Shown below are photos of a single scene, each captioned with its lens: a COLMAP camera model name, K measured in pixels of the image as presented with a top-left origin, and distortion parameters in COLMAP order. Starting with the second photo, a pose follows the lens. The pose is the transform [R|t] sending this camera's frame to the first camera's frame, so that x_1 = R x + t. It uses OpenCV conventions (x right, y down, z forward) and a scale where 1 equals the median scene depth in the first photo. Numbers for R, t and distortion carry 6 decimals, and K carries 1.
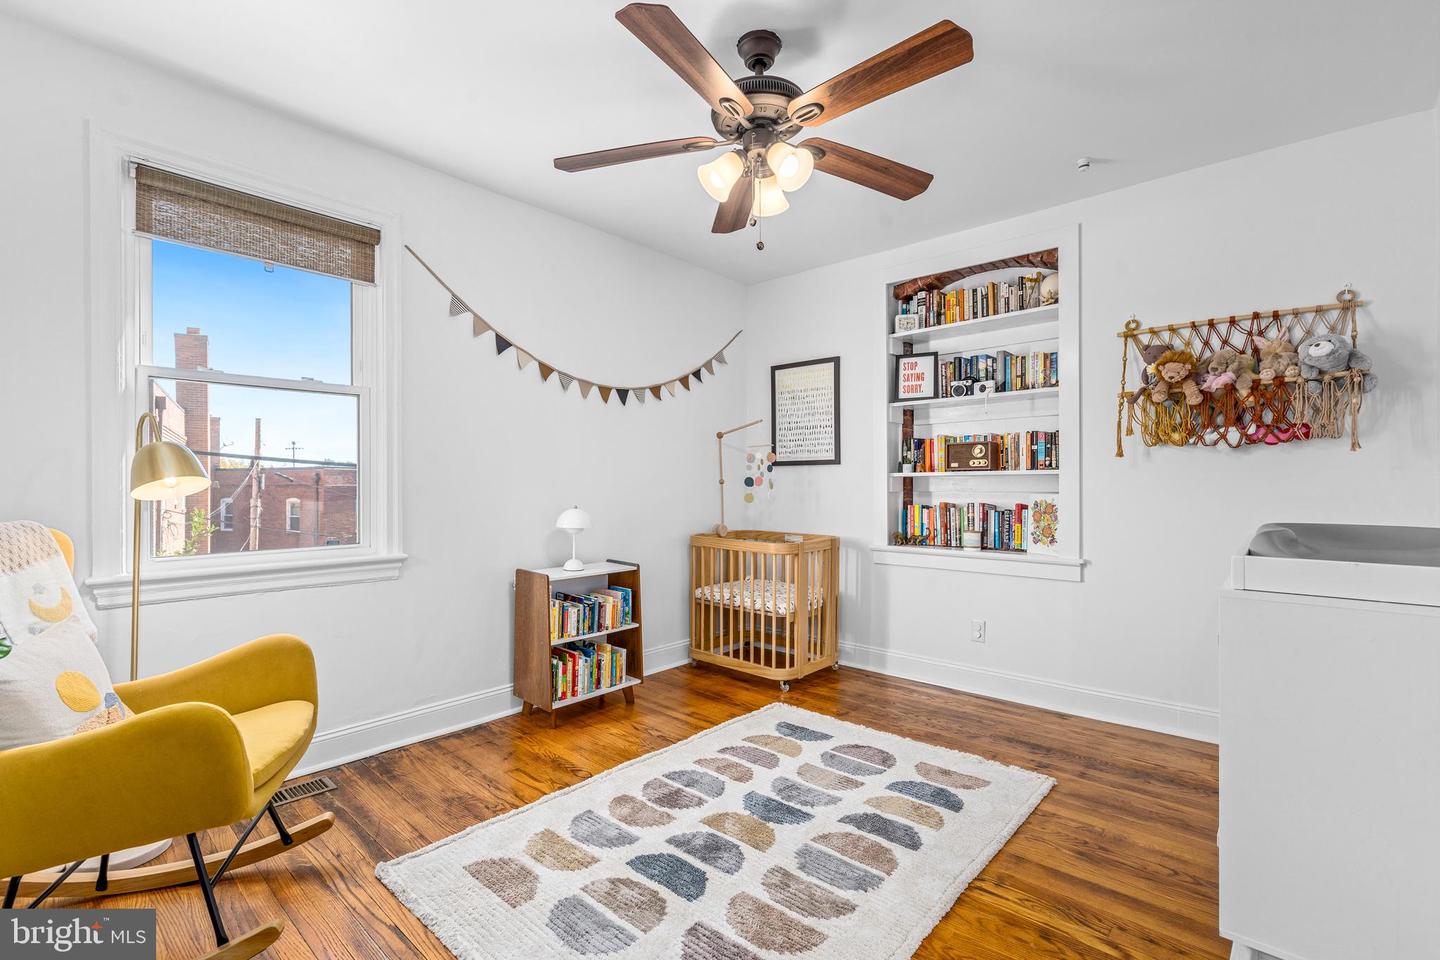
lens RADIAL K [[659.4, 0, 716.3], [0, 659.4, 479.0], [0, 0, 1]] dist [0.025181, -0.000066]
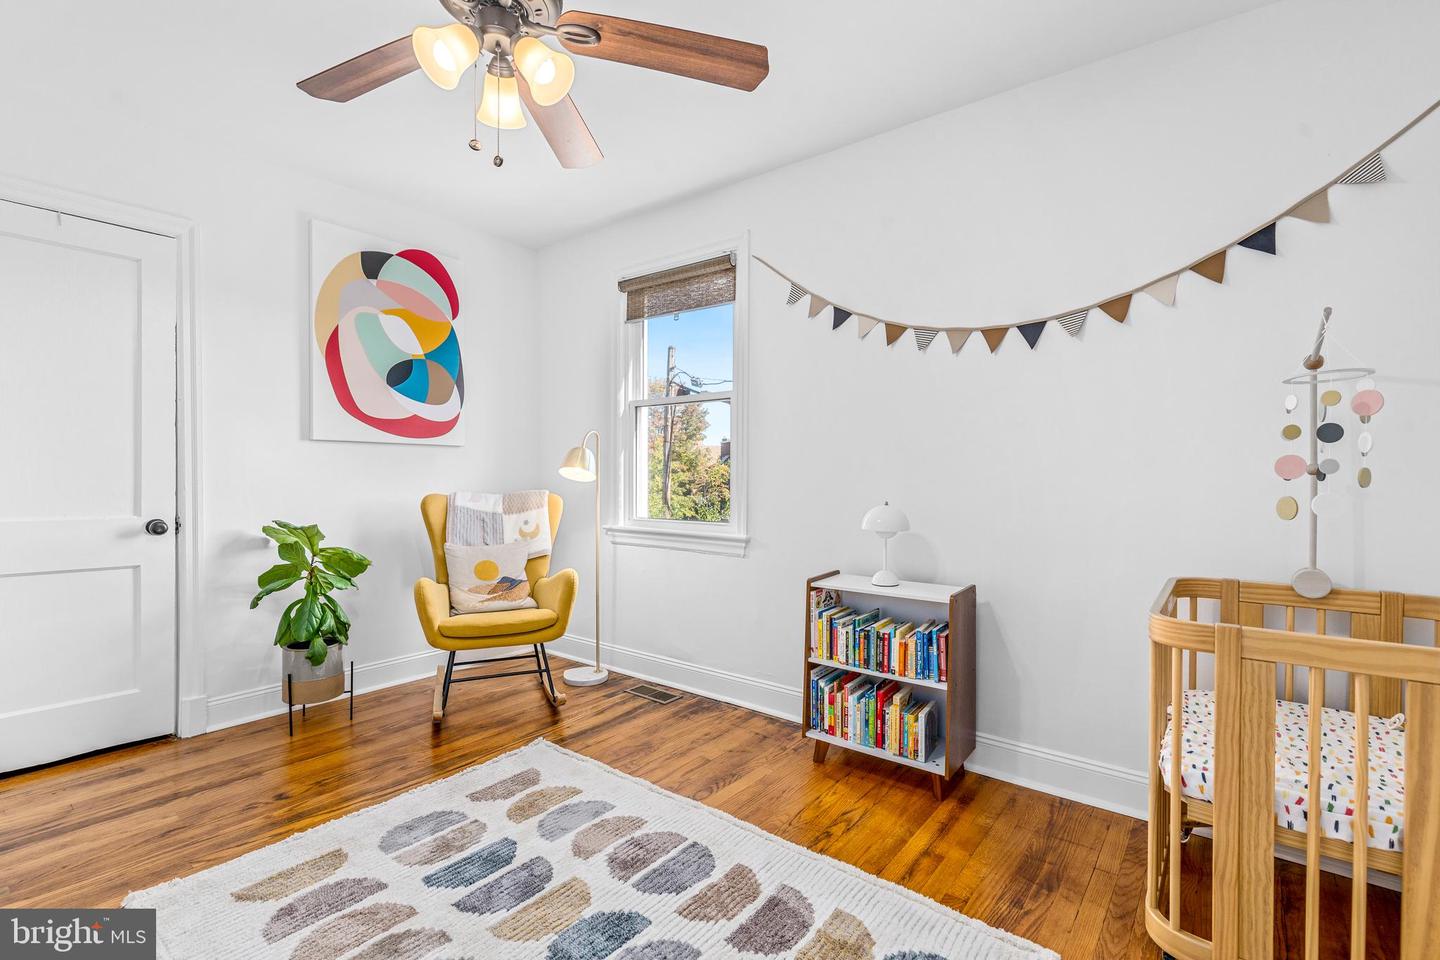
lens RADIAL K [[659.4, 0, 714.8], [0, 659.4, 481.1], [0, 0, 1]] dist [0.025181, -0.000066]
pose [[0.059955, 0.005949, -0.998183, 0.577262], [-0.000784, 0.999982, 0.005913, 0.013105], [0.998201, 0.000428, 0.059959, 0.803215]]
